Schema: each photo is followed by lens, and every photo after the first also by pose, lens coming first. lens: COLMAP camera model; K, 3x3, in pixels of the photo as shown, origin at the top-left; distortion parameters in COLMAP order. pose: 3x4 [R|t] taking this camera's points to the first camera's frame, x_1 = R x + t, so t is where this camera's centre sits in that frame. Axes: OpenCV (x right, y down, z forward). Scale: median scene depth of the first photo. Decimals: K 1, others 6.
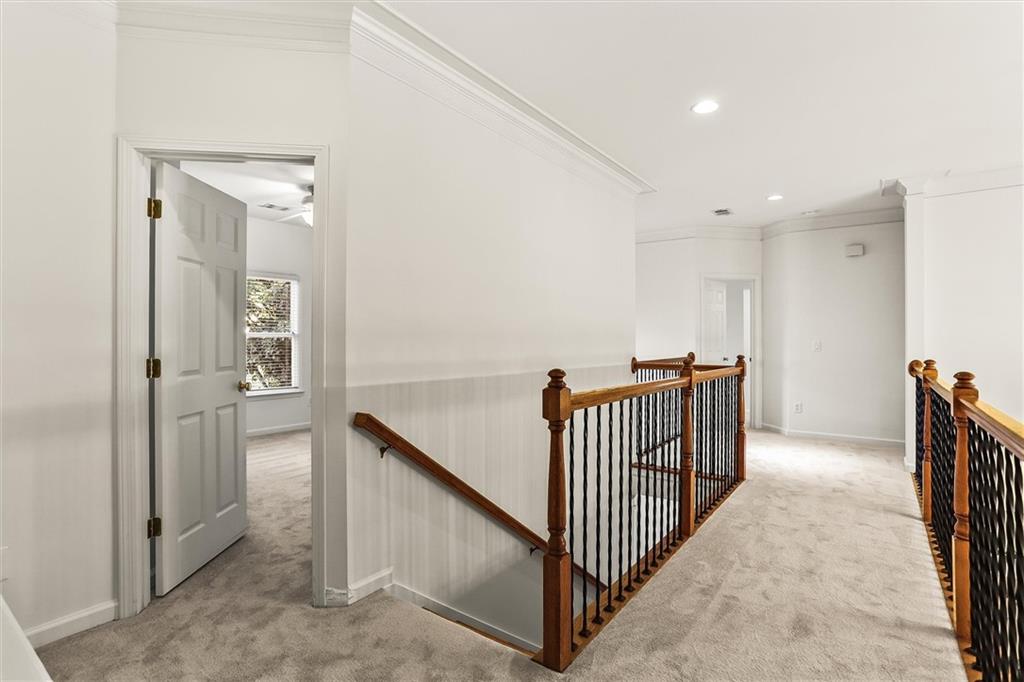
lens RADIAL K [[495.4, 0, 504.8], [0, 495.4, 334.6], [0, 0, 1]] dist [-0.043993, 0.020305]
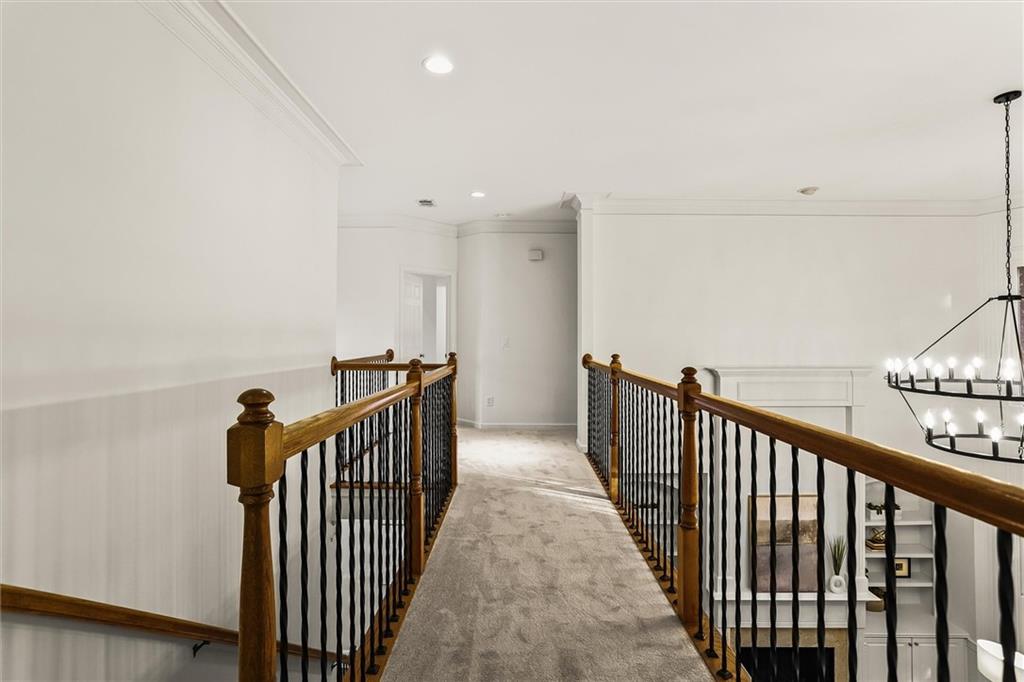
lens RADIAL K [[495.4, 0, 504.8], [0, 495.4, 334.6], [0, 0, 1]] dist [-0.043993, 0.020305]
pose [[0.809006, 0.003834, 0.587788, 0.005786], [-0.008189, 0.999955, 0.004748, 0.003192], [-0.587744, -0.008655, 0.809001, 0.236764]]
